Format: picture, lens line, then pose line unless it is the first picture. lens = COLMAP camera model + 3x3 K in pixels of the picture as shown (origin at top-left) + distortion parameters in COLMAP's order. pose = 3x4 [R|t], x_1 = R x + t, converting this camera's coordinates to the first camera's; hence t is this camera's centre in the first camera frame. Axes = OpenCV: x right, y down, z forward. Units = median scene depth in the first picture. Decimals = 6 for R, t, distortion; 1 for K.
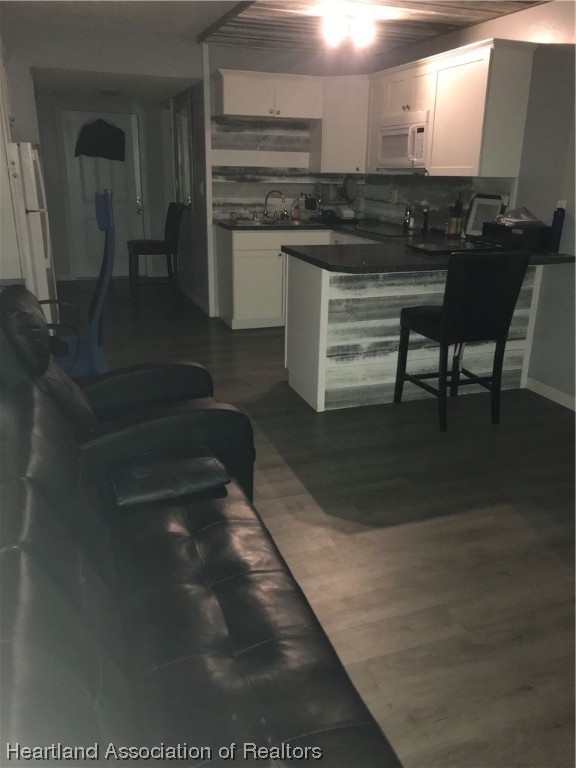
lens RADIAL K [[623.1, 0, 291.1], [0, 623.1, 382.3], [0, 0, 1]] dist [0.007631, -0.014560]
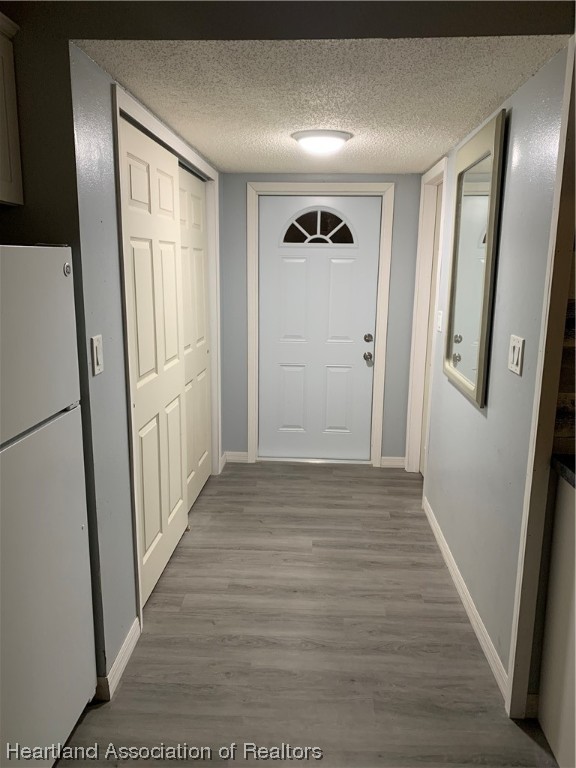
lens RADIAL K [[582.2, 0, 281.3], [0, 582.2, 384.1], [0, 0, 1]] dist [0.011314, -0.008856]
pose [[0.914194, 0.068580, -0.399431, -0.137059], [-0.123733, 0.985752, -0.113945, -0.247529], [0.385926, 0.153590, 0.909654, 0.665280]]
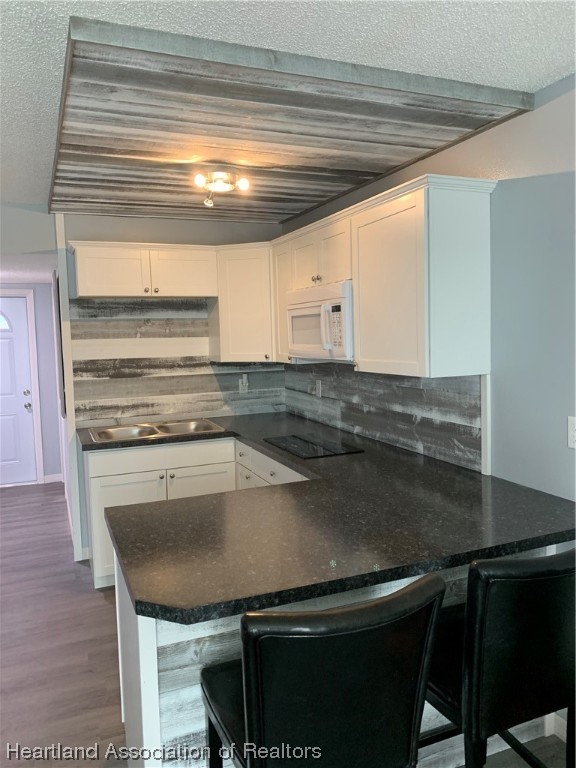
lens RADIAL K [[582.2, 0, 289.7], [0, 582.2, 385.3], [0, 0, 1]] dist [0.011314, -0.008856]
pose [[0.997580, -0.045534, 0.052550, 0.093032], [0.056750, 0.969868, -0.236928, -0.135129], [-0.040178, 0.239337, 0.970105, 0.311656]]
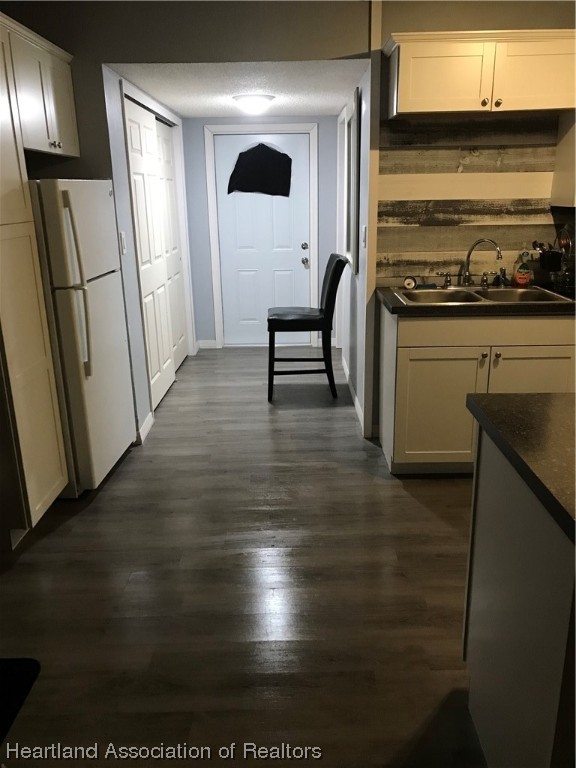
lens RADIAL K [[623.1, 0, 290.1], [0, 623.1, 386.6], [0, 0, 1]] dist [0.007631, -0.014560]
pose [[0.938738, 0.065000, -0.338446, 0.009106], [-0.077159, 0.996763, -0.022581, -0.144681], [0.335882, 0.047312, 0.940715, 0.401858]]
